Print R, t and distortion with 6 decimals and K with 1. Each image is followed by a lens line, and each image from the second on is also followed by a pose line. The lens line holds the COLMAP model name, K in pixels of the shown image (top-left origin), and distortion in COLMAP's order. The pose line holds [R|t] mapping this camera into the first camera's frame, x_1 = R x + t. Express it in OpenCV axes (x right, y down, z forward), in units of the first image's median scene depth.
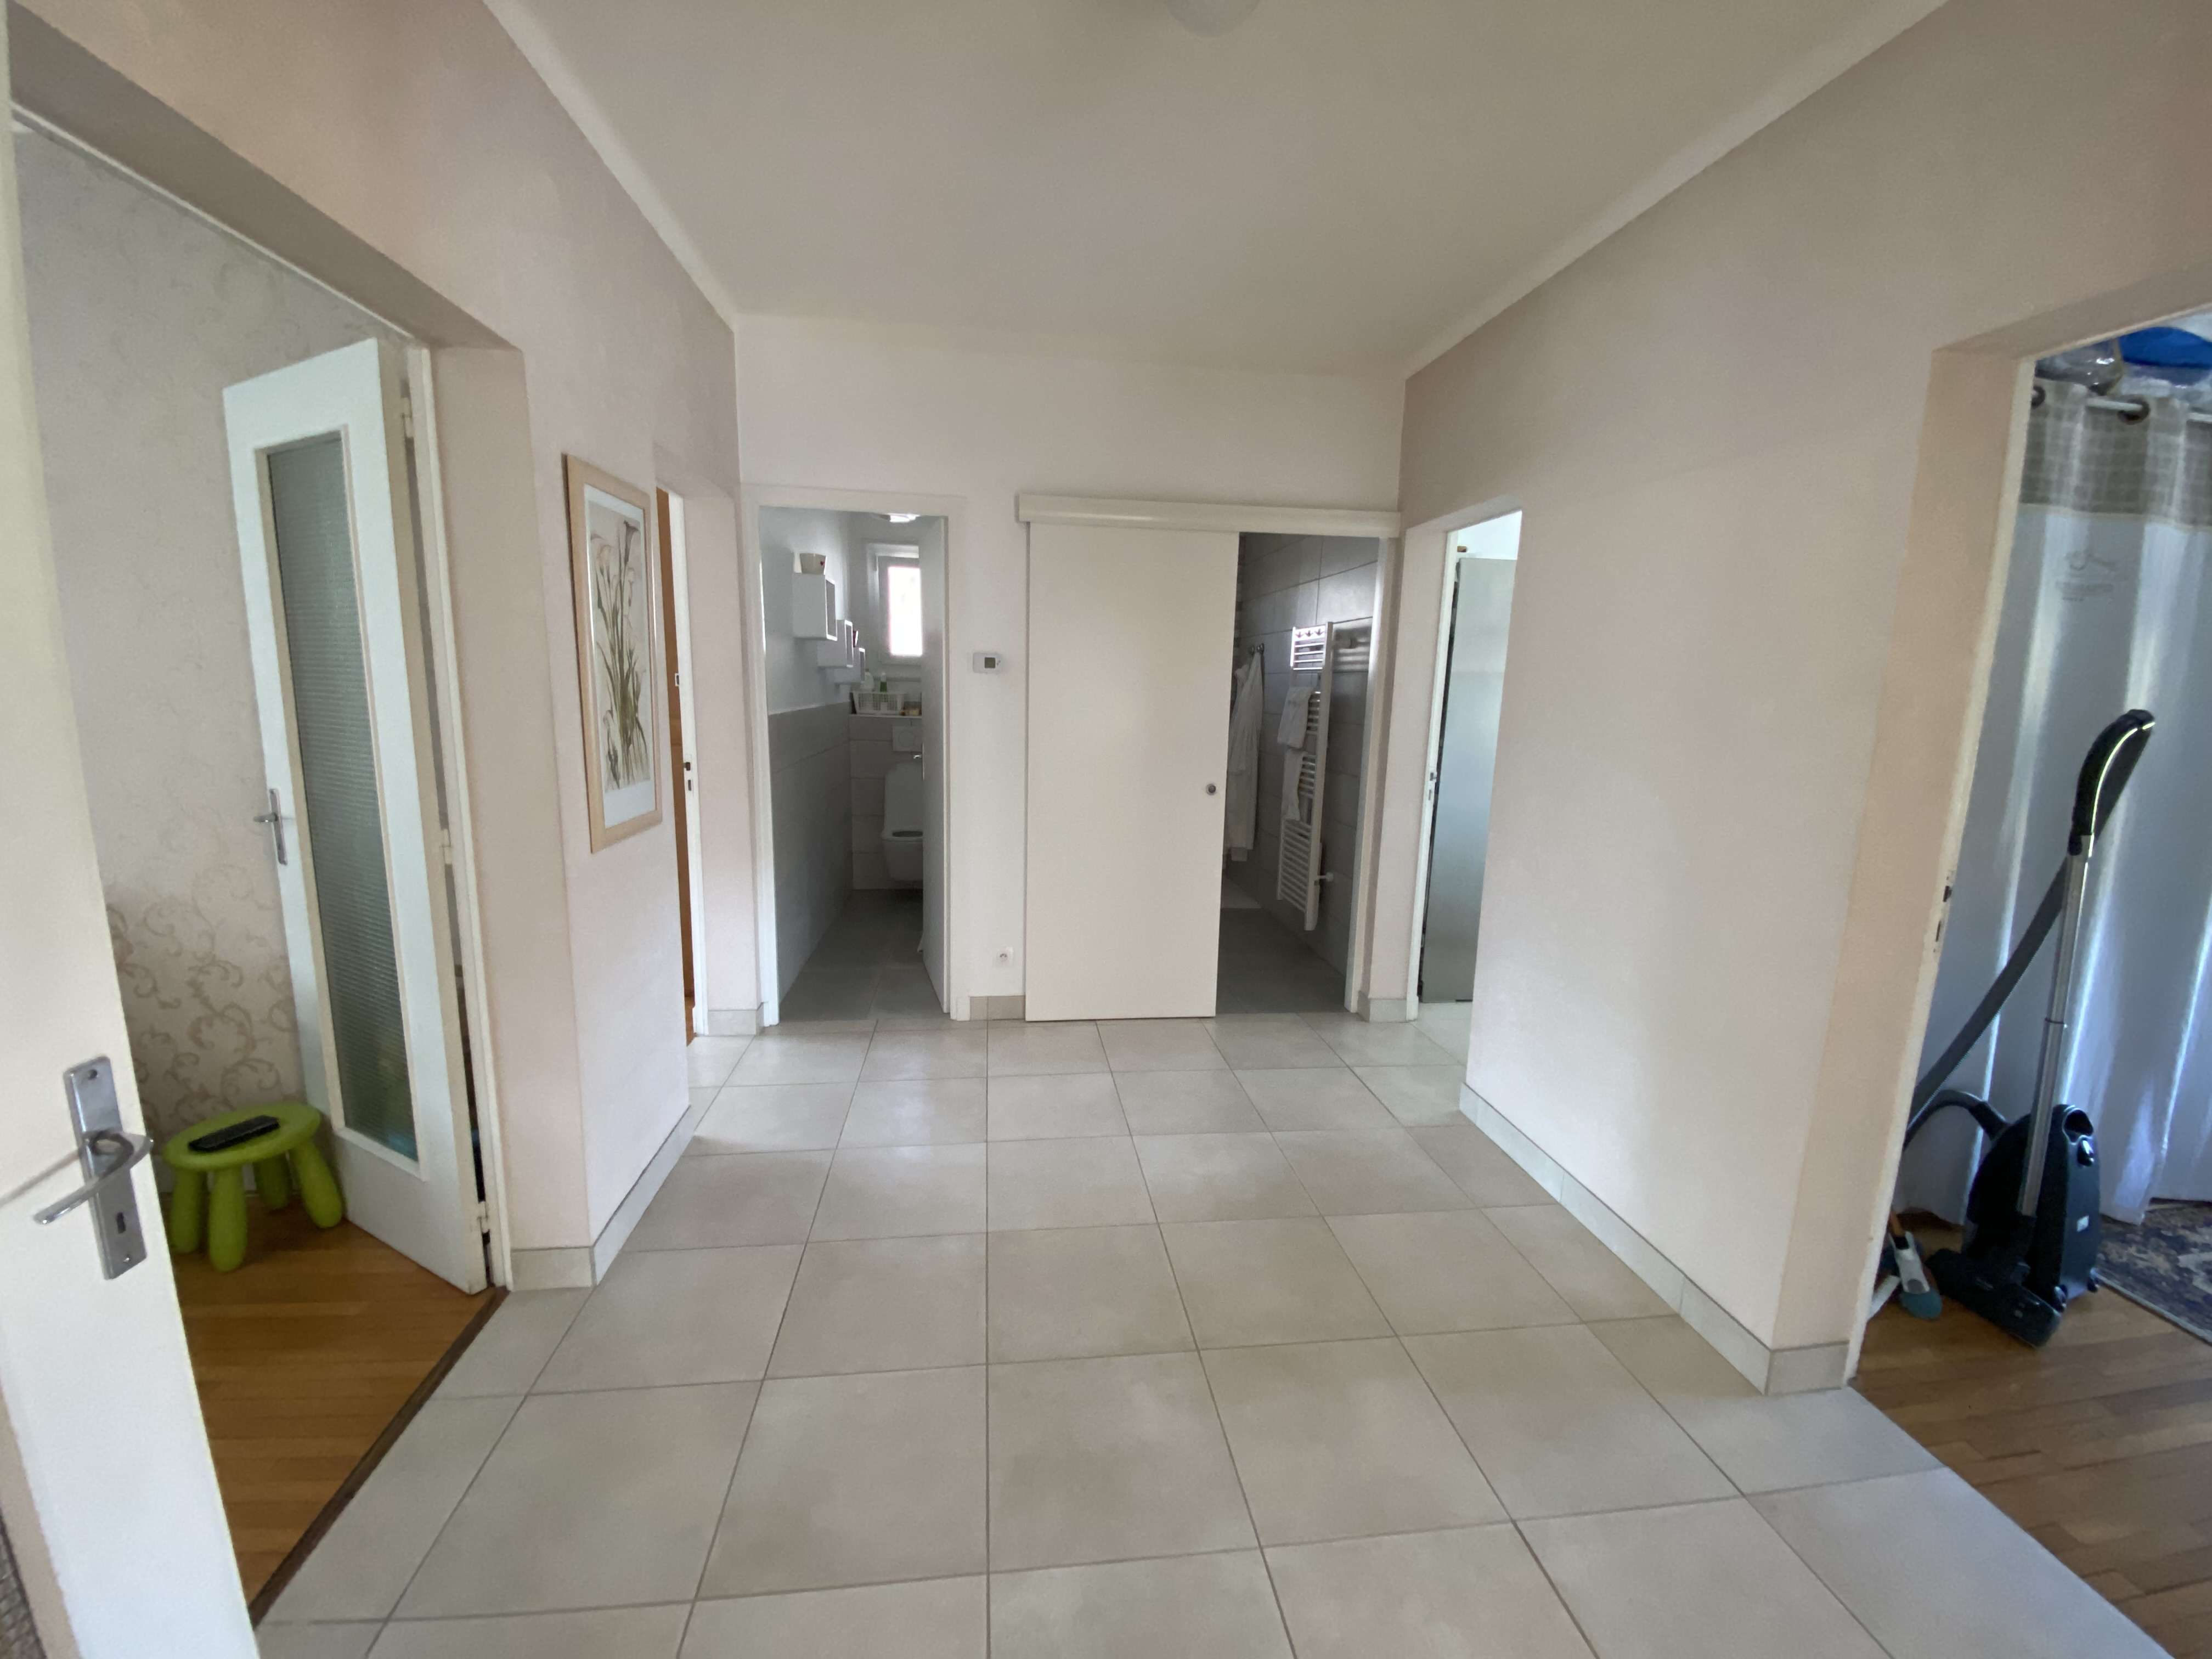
lens RADIAL K [[907.7, 0, 1106.9], [0, 907.7, 831.3], [0, 0, 1]] dist [-0.031751, -0.000711]
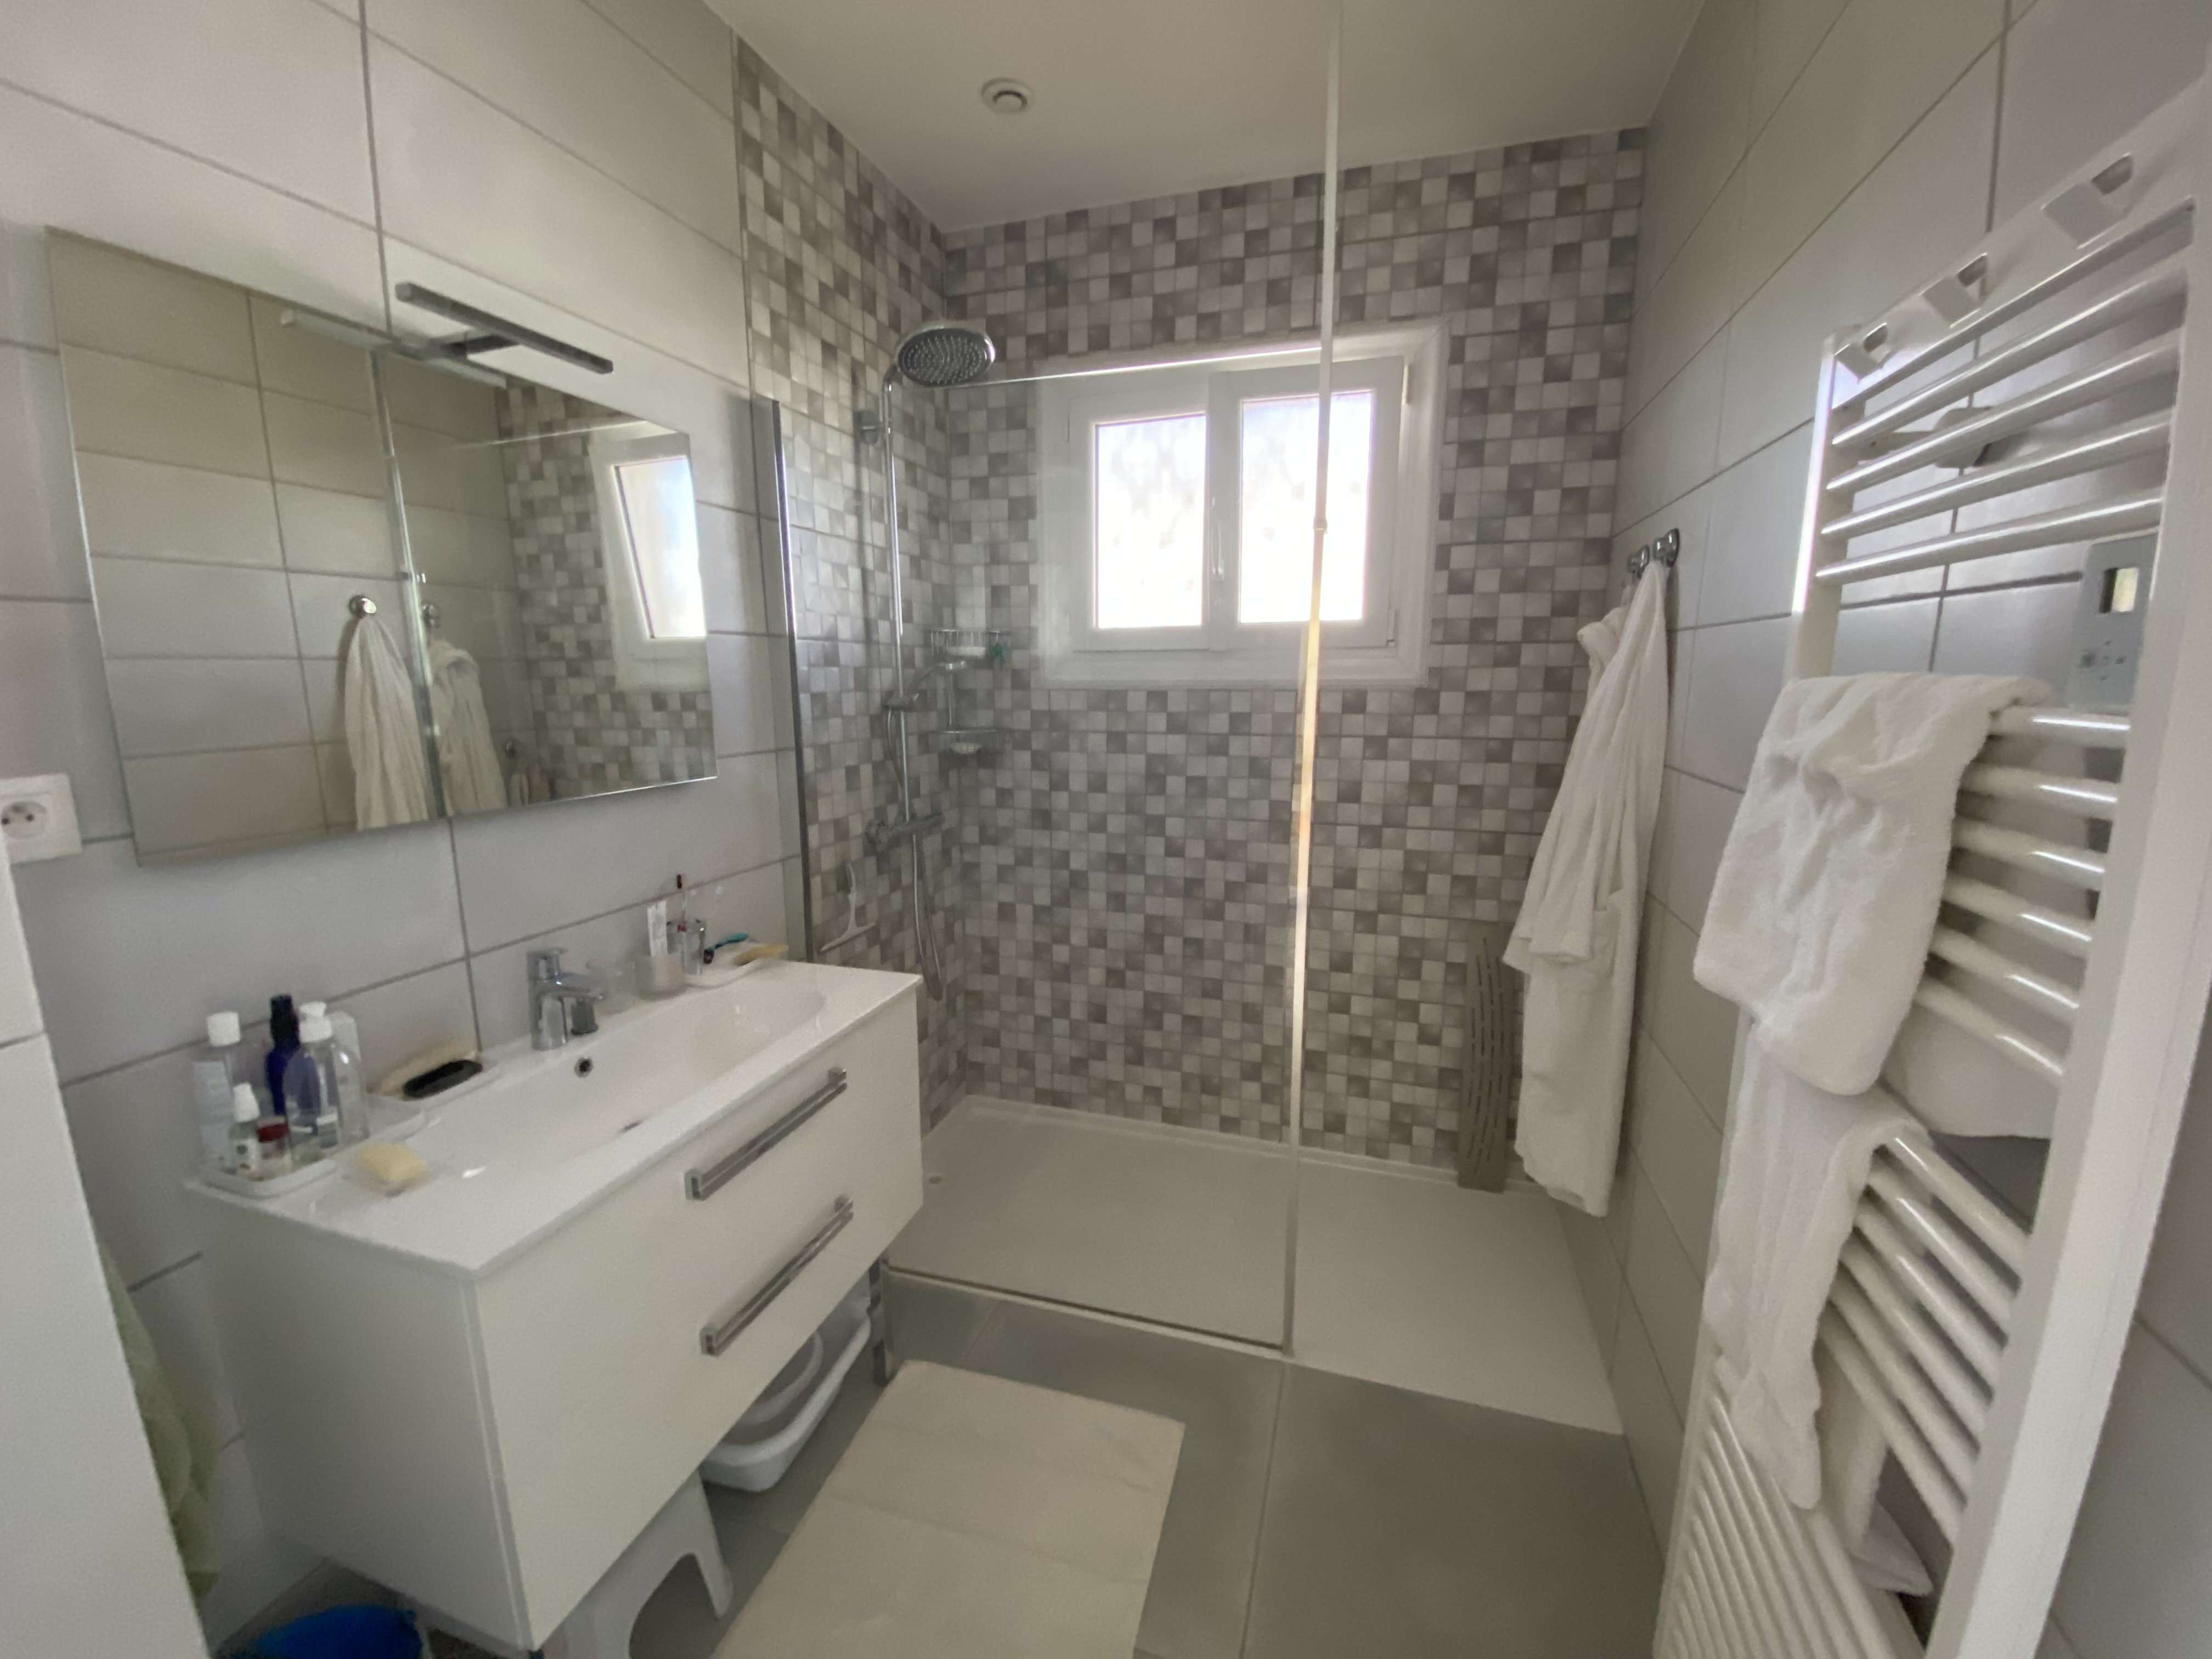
lens RADIAL K [[907.7, 0, 1106.9], [0, 907.7, 826.8], [0, 0, 1]] dist [-0.031751, -0.000711]
pose [[0.911813, 0.049338, -0.407631, 0.530095], [-0.046594, 0.998775, 0.016664, -0.451587], [0.407954, 0.003798, 0.912995, 2.766138]]
